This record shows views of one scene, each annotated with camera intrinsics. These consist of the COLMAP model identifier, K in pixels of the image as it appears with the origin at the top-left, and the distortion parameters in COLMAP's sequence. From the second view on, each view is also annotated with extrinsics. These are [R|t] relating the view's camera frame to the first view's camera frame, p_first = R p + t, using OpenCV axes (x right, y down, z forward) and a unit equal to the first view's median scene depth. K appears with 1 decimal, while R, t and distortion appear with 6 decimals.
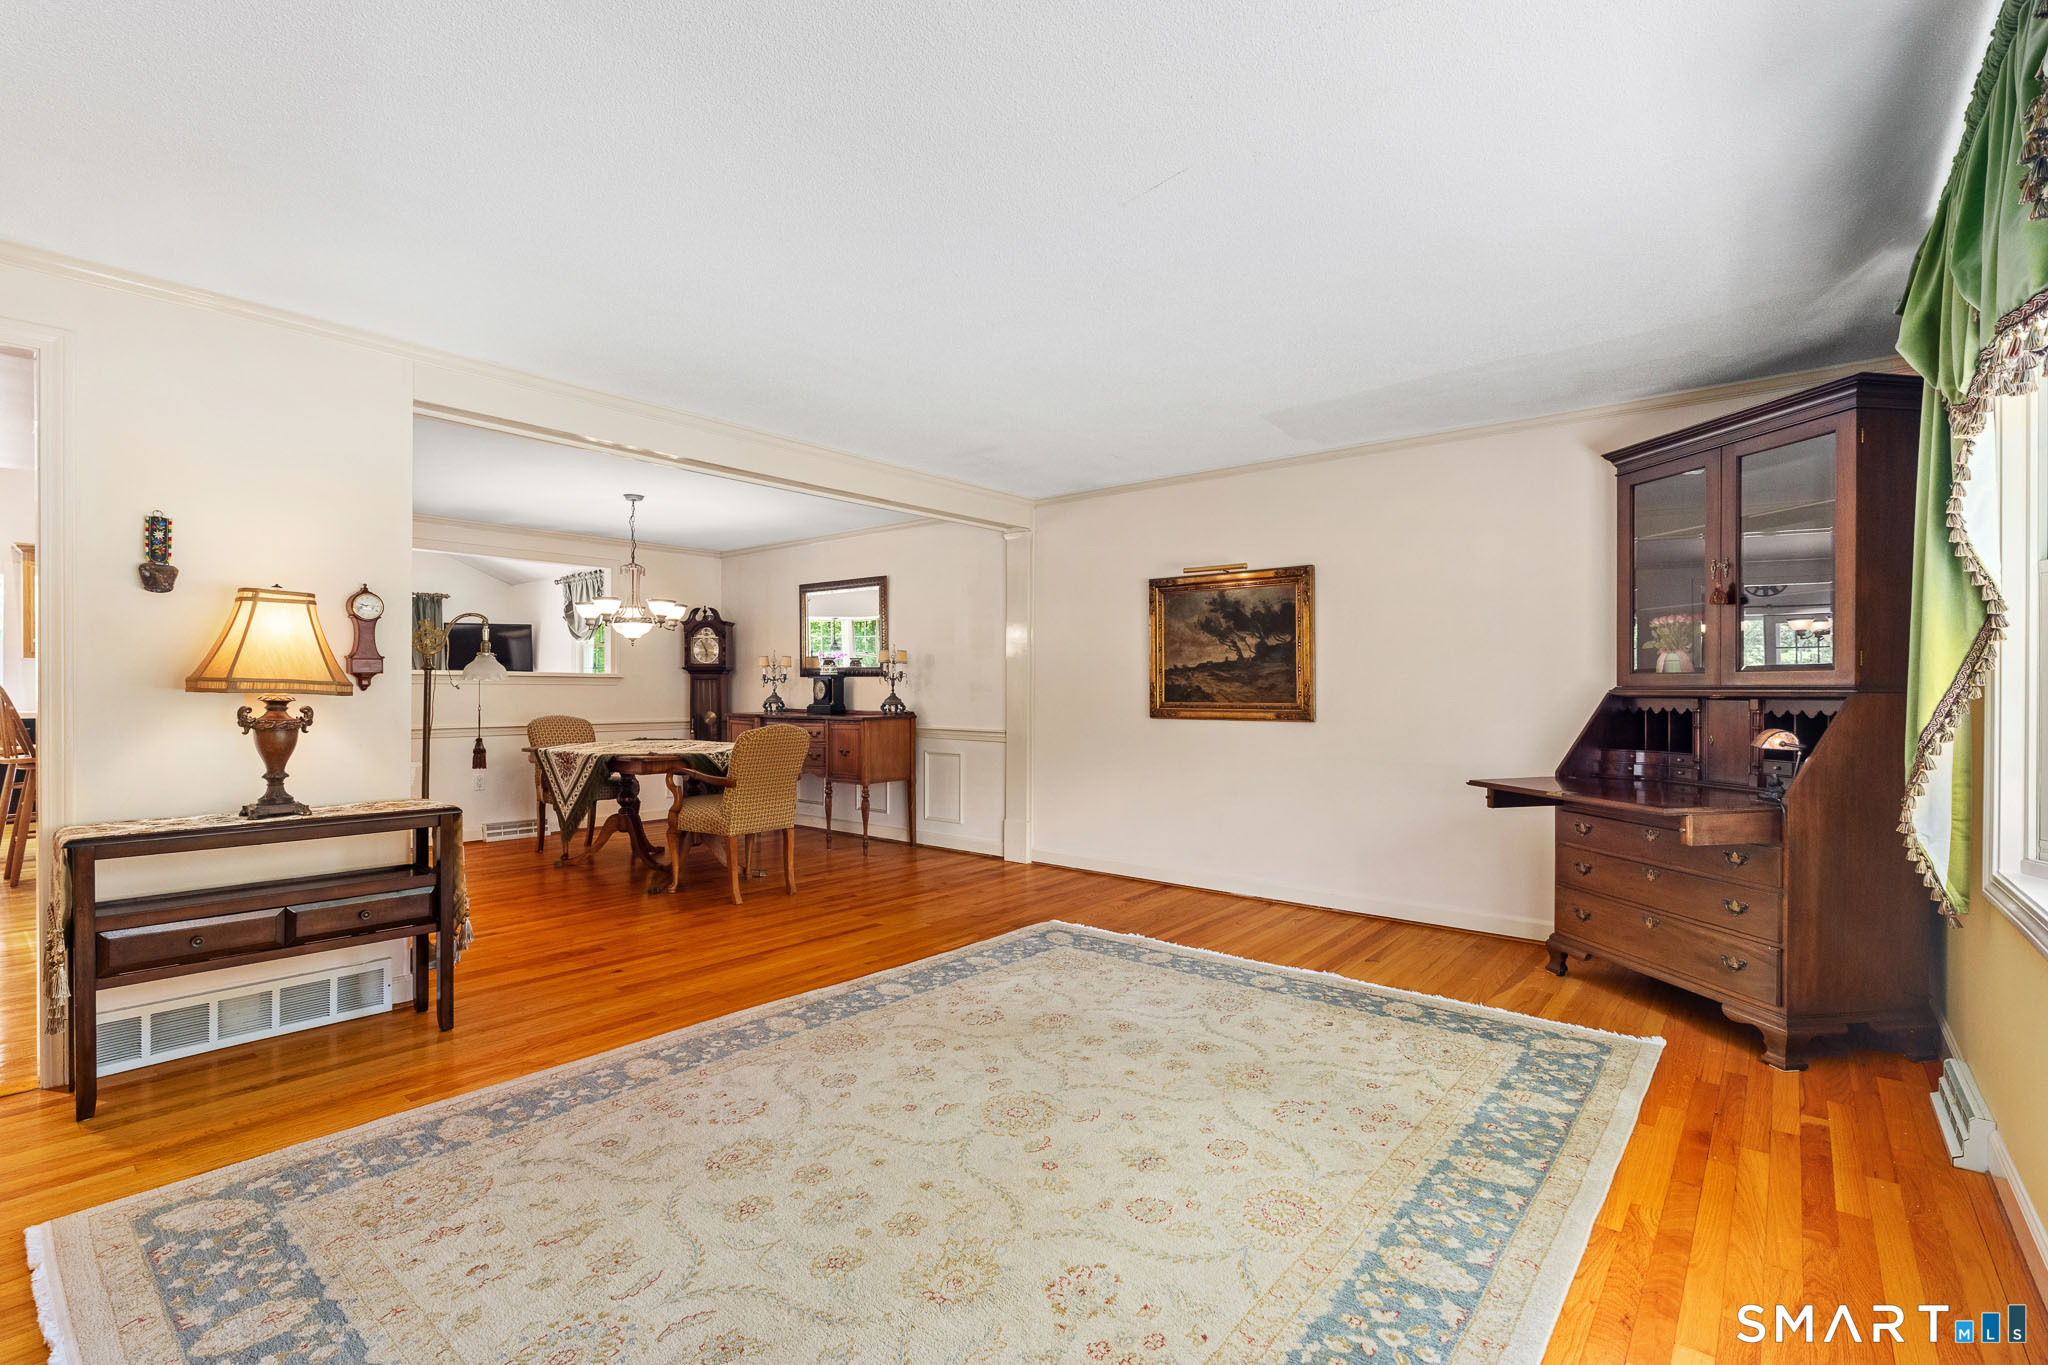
lens RADIAL K [[927.4, 0, 1024.0], [0, 927.4, 682.5], [0, 0, 1]] dist [-0.001561, -0.000556]
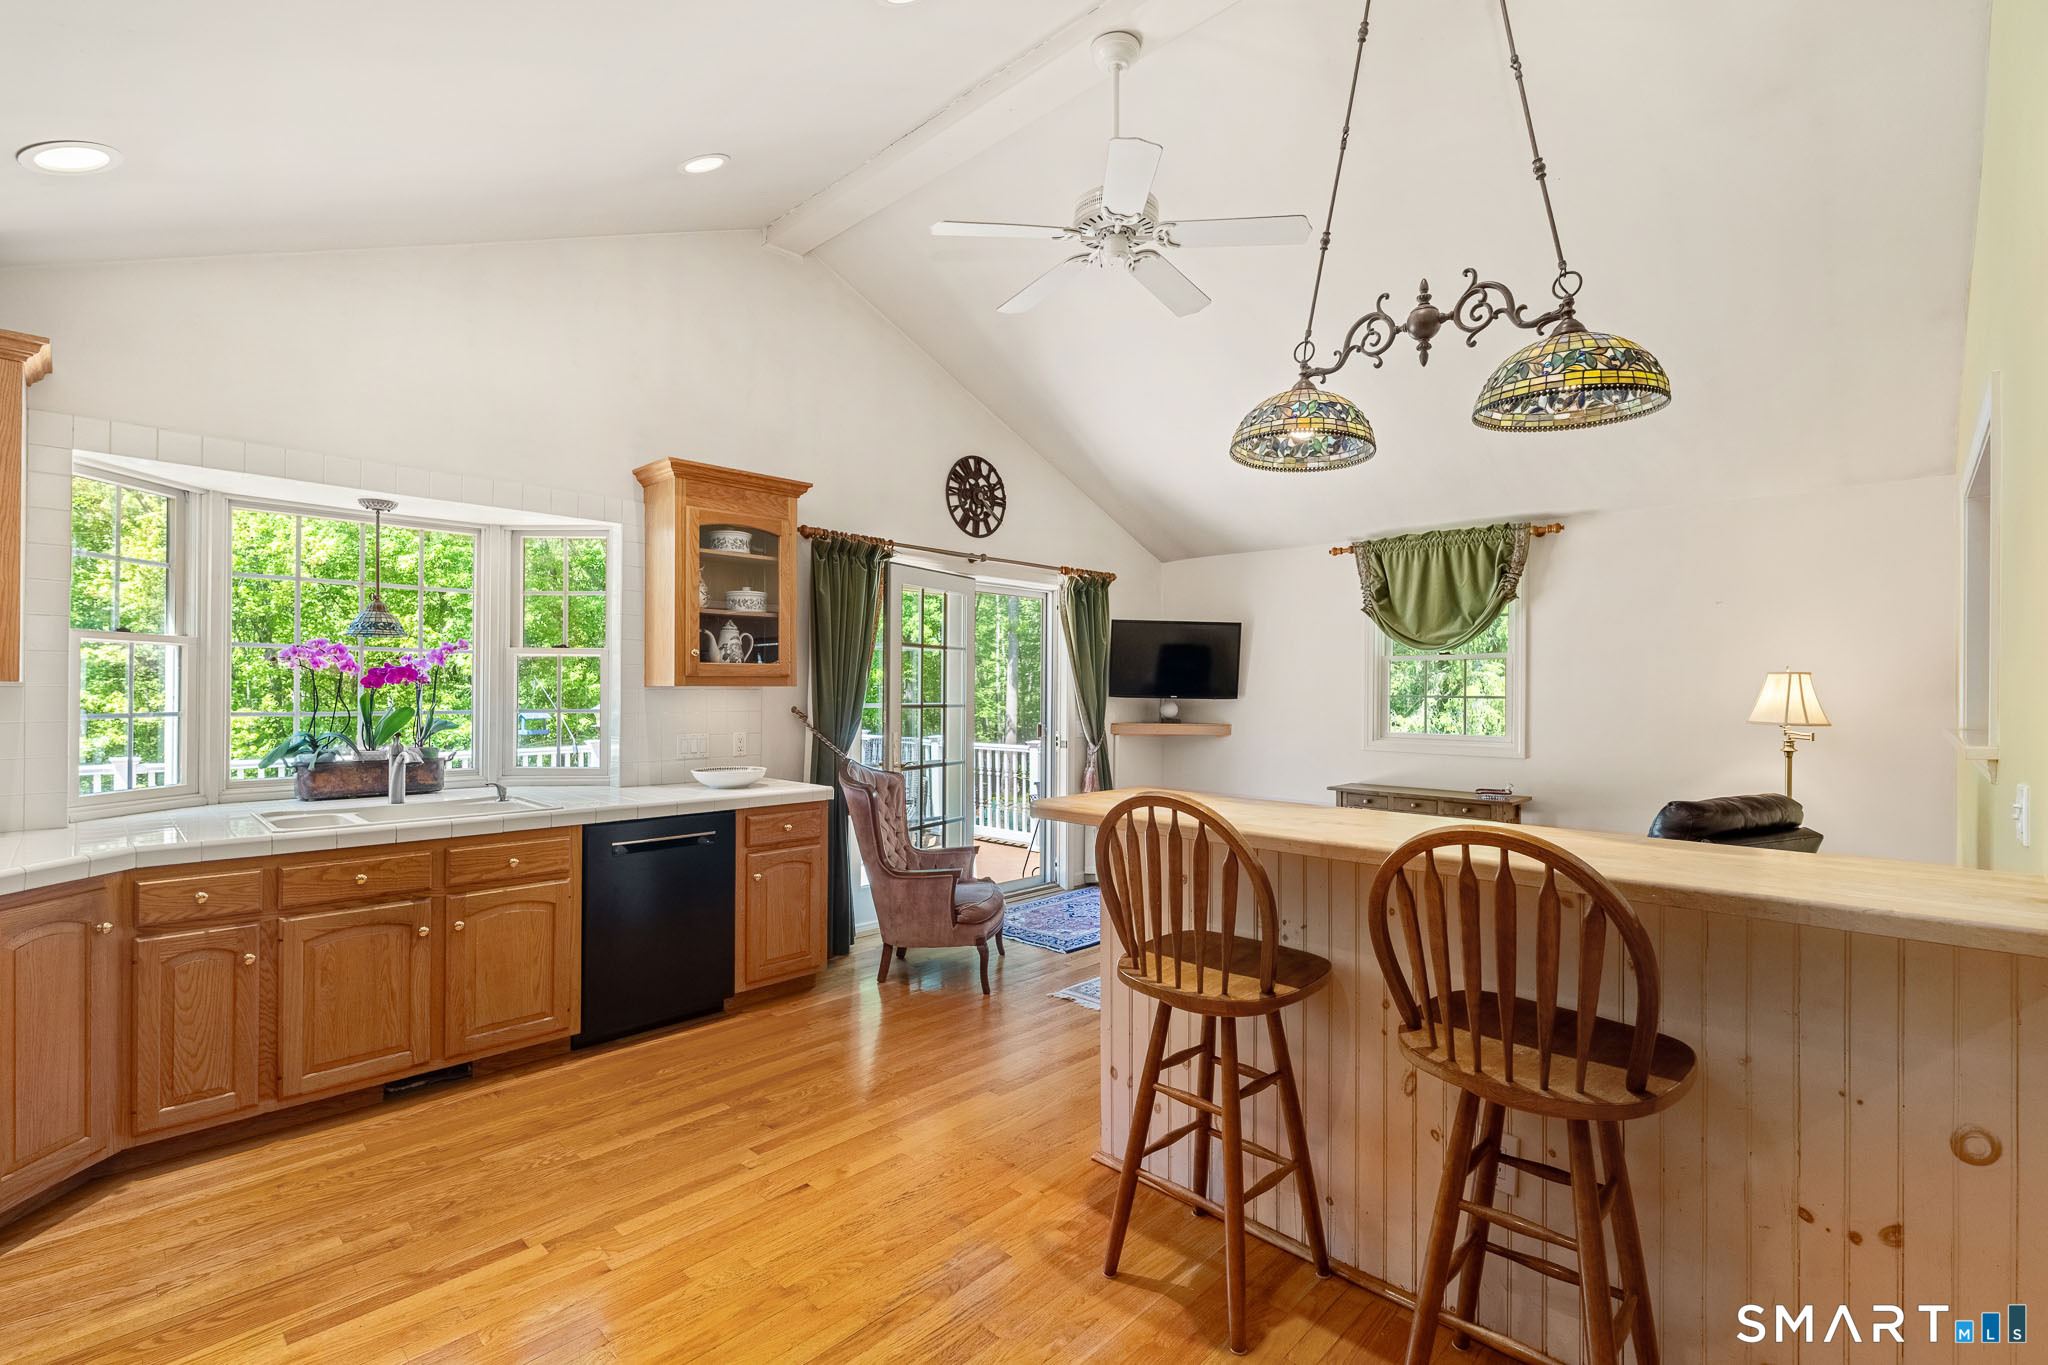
lens RADIAL K [[927.4, 0, 1024.0], [0, 927.4, 682.5], [0, 0, 1]] dist [-0.001561, -0.000556]
pose [[0.997191, -0.001557, -0.074879, -1.934303], [0.001613, 0.999998, 0.000689, -0.067850], [0.074878, -0.000808, 0.997192, 1.109860]]
